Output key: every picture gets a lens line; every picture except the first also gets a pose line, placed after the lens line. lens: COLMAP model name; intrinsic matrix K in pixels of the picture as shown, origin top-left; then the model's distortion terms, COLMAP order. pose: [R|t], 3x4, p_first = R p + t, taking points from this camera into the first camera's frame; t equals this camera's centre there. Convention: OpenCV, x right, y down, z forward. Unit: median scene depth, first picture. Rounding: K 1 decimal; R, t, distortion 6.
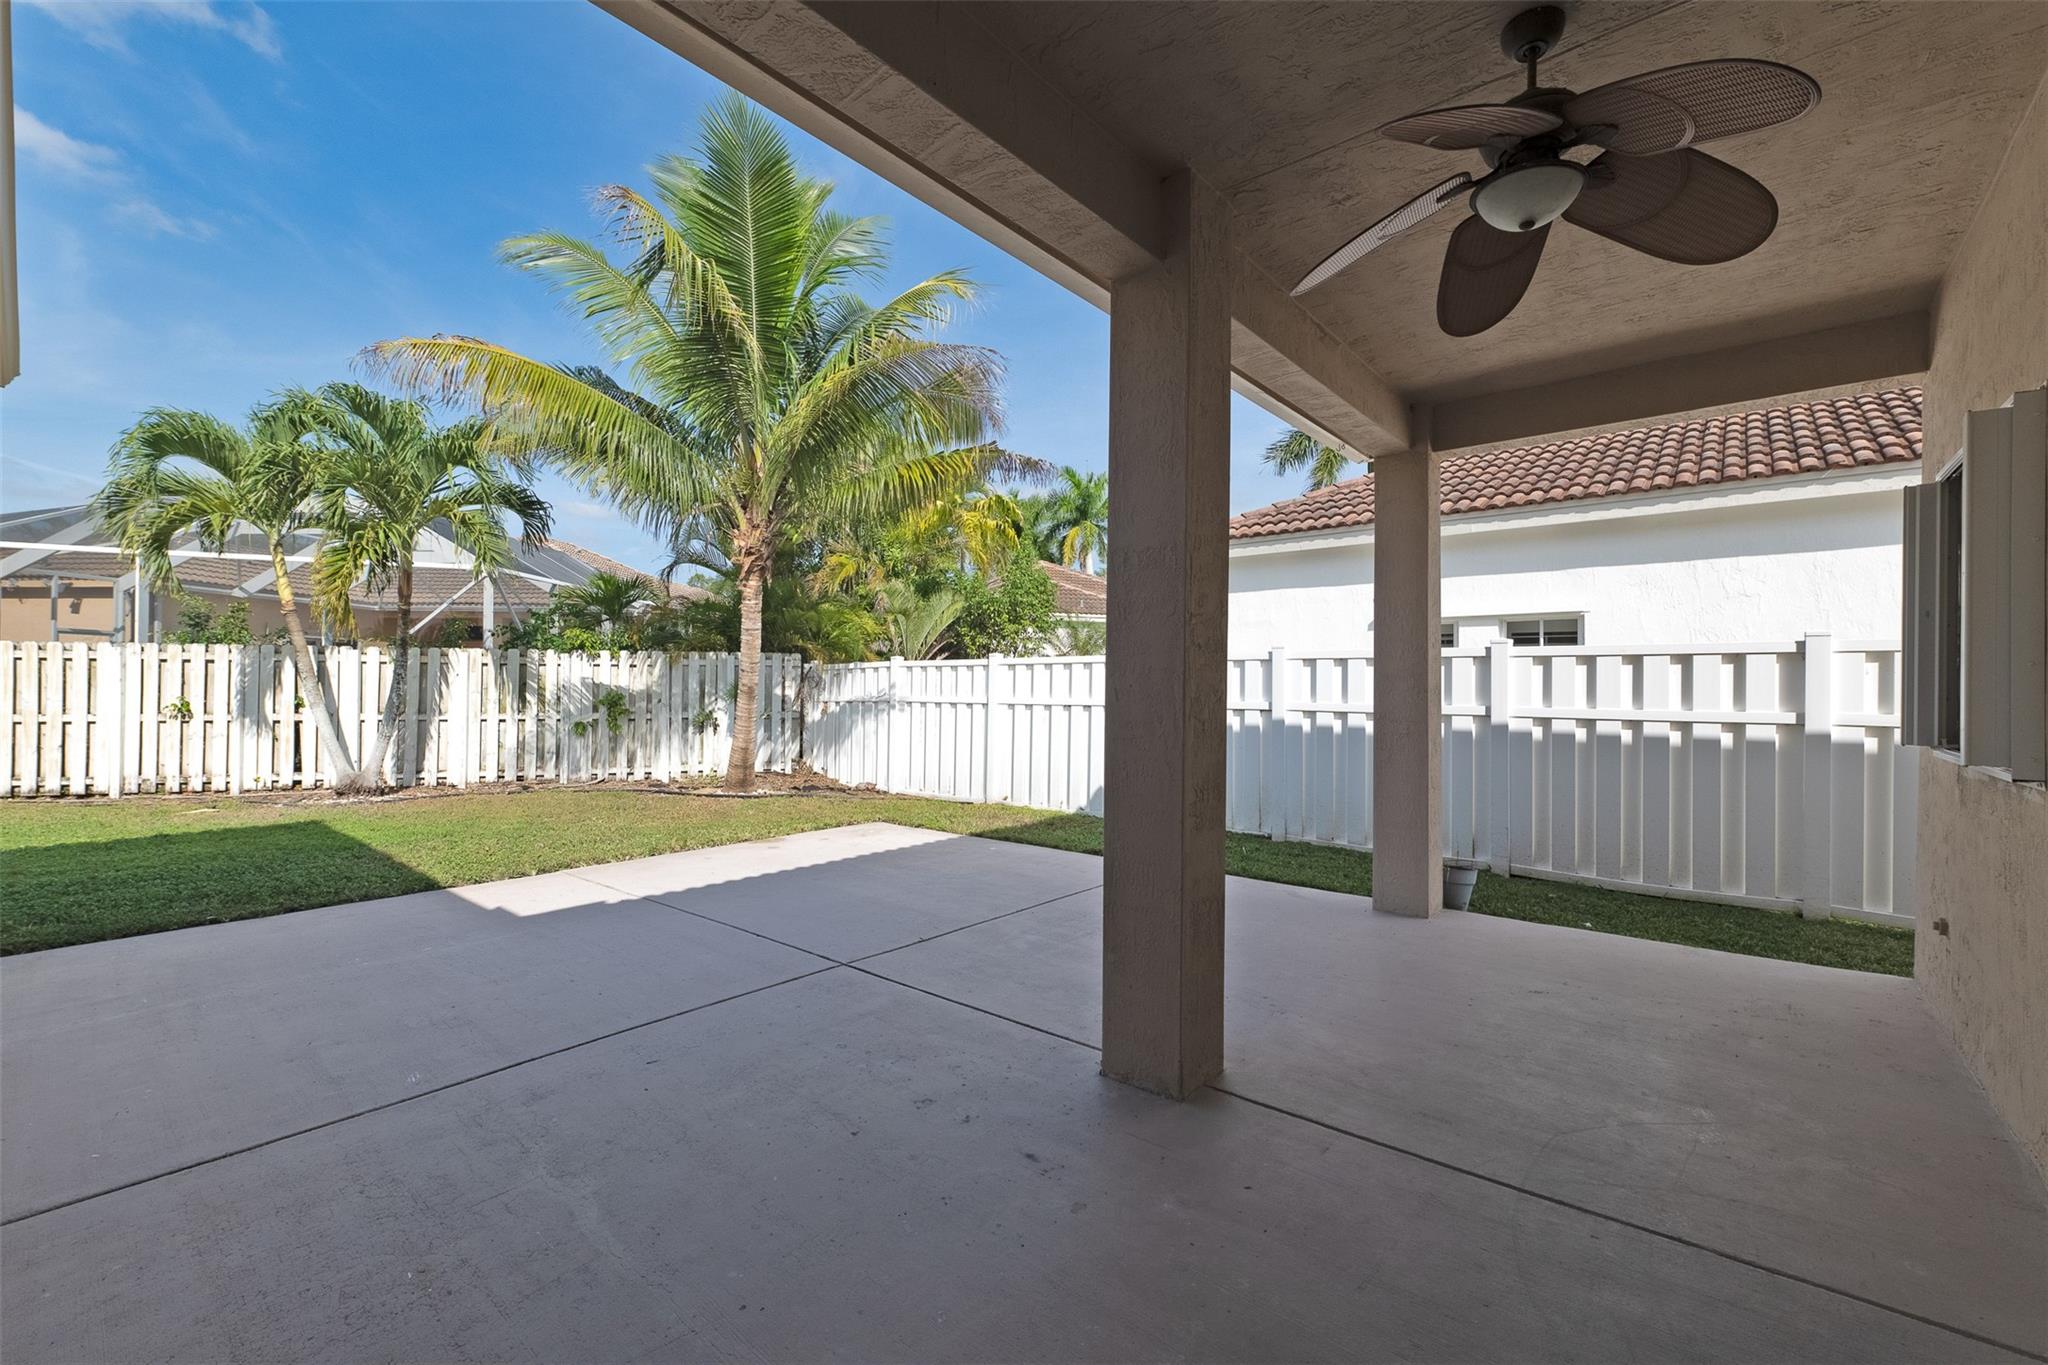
lens RADIAL K [[858.0, 0, 1040.5], [0, 858.0, 698.2], [0, 0, 1]] dist [-0.001855, -0.000132]
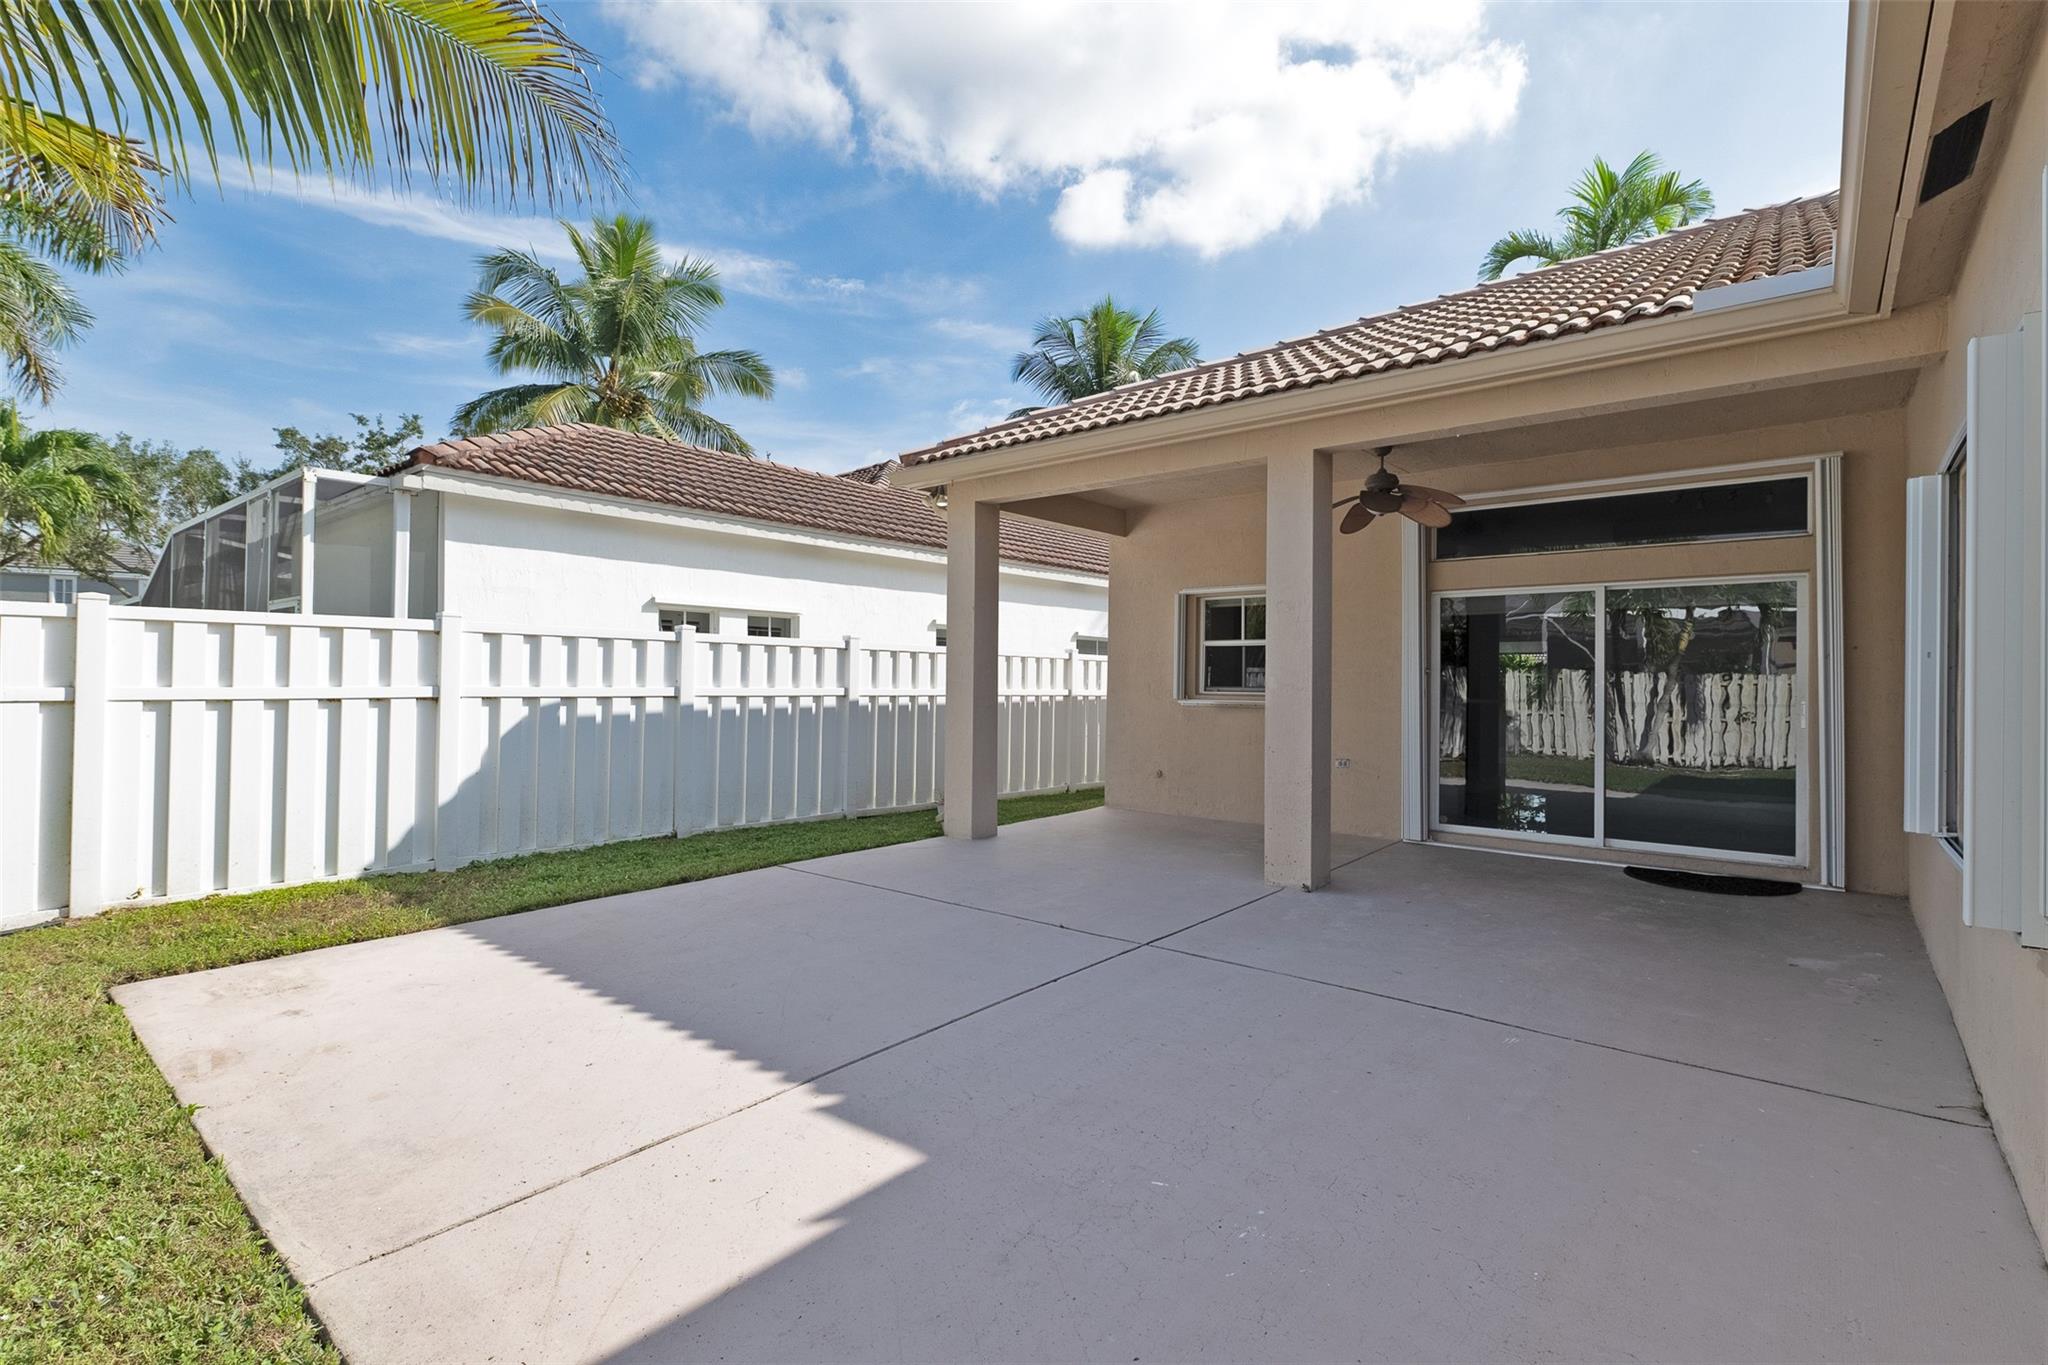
lens RADIAL K [[959.8, 0, 1025.1], [0, 959.8, 670.6], [0, 0, 1]] dist [0.001285, -0.000040]
pose [[0.000044, -0.001863, 0.999998, -0.783086], [-0.000444, 0.999998, 0.001863, -0.016822], [-1.000000, -0.000444, 0.000043, 0.646827]]
